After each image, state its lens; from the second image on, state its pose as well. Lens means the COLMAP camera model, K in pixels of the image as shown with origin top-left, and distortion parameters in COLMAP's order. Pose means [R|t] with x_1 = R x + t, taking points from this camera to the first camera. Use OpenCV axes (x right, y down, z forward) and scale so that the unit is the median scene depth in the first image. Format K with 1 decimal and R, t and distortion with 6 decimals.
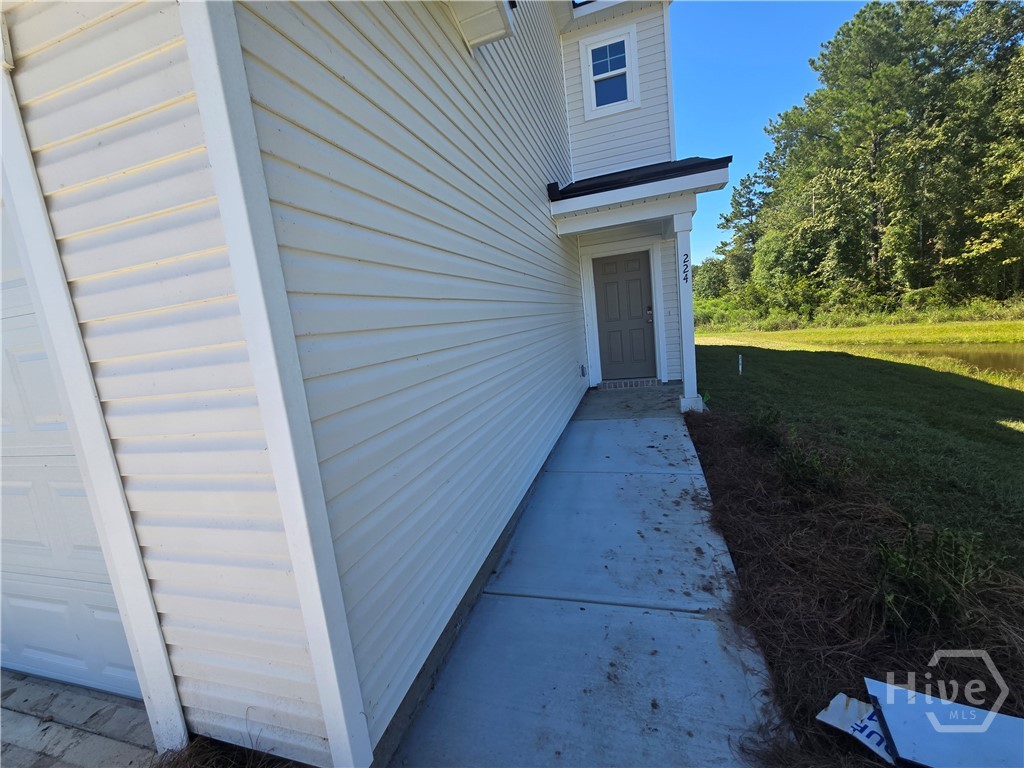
lens RADIAL K [[419.4, 0, 508.6], [0, 419.4, 382.9], [0, 0, 1]] dist [0.000550, -0.000122]
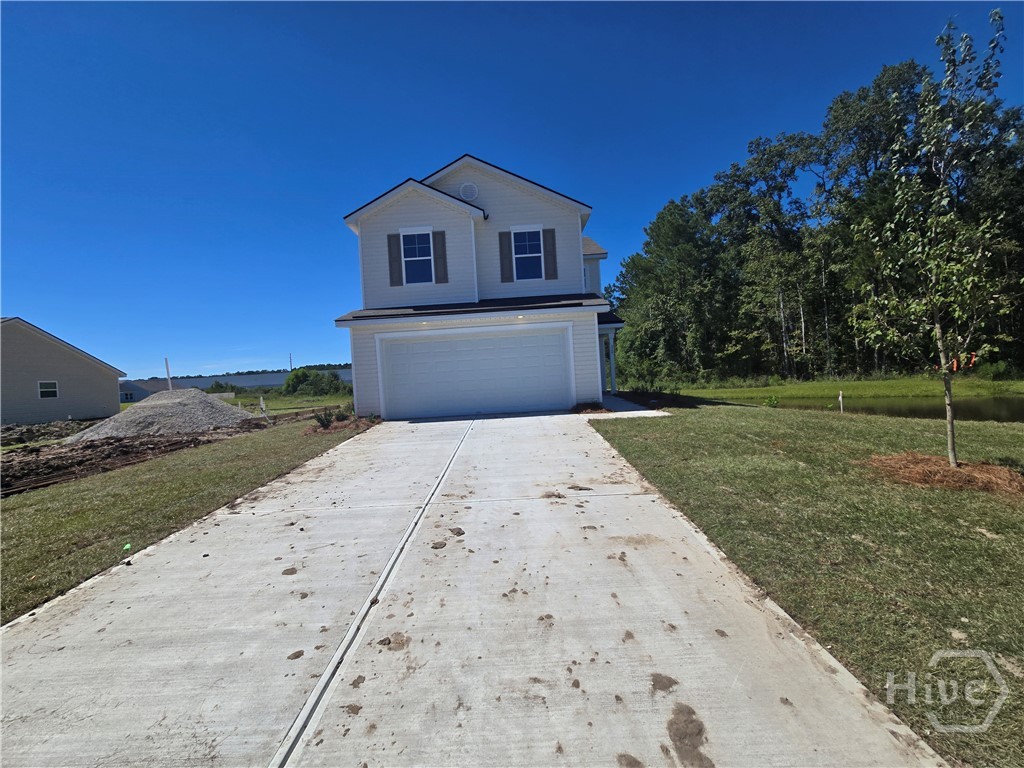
lens RADIAL K [[419.4, 0, 508.6], [0, 419.4, 382.9], [0, 0, 1]] dist [0.000550, -0.000122]
pose [[0.959702, 0.050254, 0.276491, -0.216534], [-0.006116, 0.987382, -0.158235, 0.086644], [-0.280954, 0.150168, 0.947900, -0.320323]]
